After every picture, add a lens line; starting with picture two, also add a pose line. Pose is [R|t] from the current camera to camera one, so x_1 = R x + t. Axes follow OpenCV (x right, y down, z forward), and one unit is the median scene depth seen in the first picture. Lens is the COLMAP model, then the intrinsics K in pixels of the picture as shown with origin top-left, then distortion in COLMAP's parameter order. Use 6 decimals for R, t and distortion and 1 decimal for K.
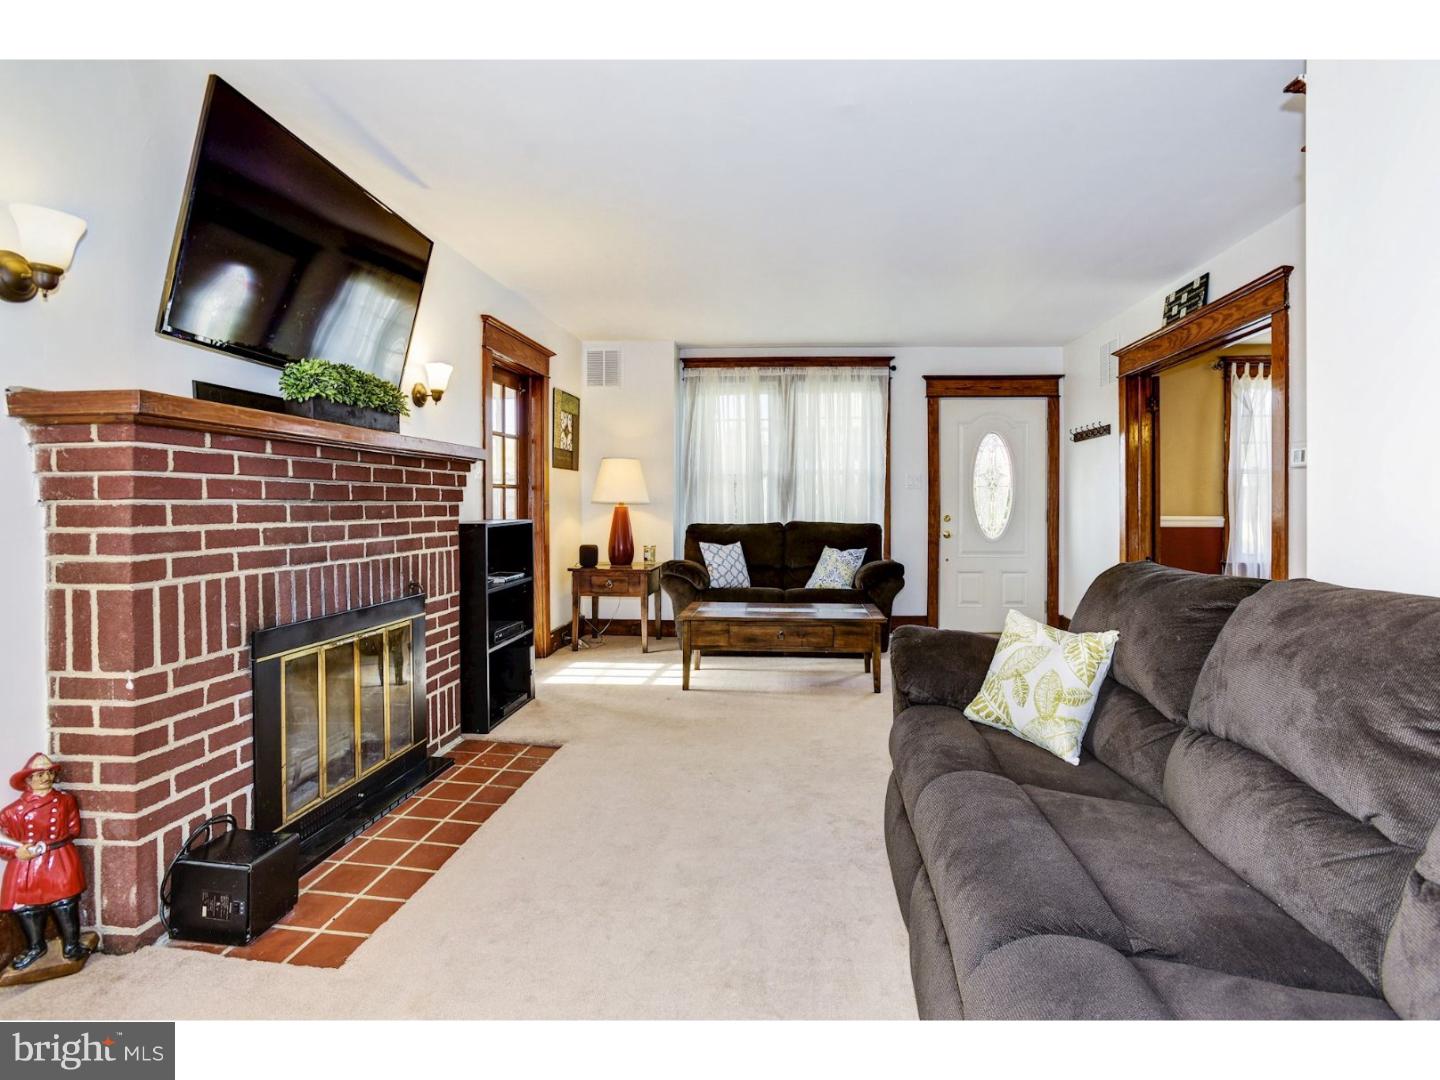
lens RADIAL K [[743.6, 0, 718.6], [0, 743.6, 508.8], [0, 0, 1]] dist [-0.000127, 0.059335]
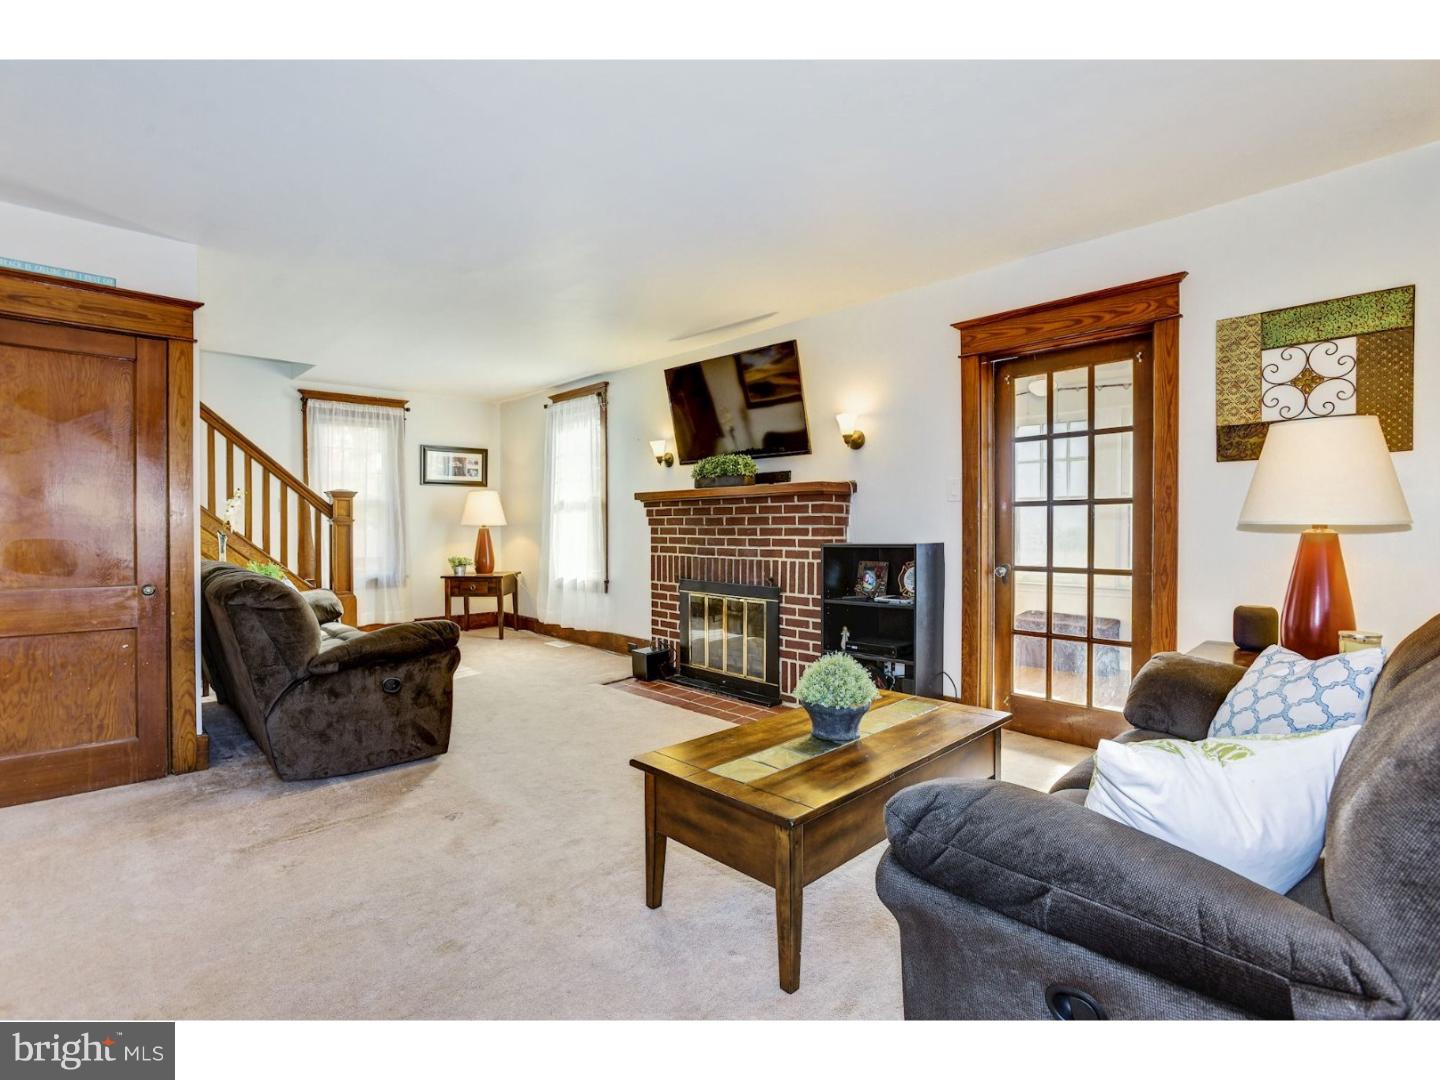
lens RADIAL K [[709.5, 0, 720.0], [0, 709.5, 540.0], [0, 0, 1]] dist [-0.045560, 0.025996]
pose [[-0.632694, 0.011738, -0.774313, 0.989989], [-0.008226, 0.999727, 0.021876, -0.014151], [0.774358, 0.020210, -0.632424, 2.309155]]
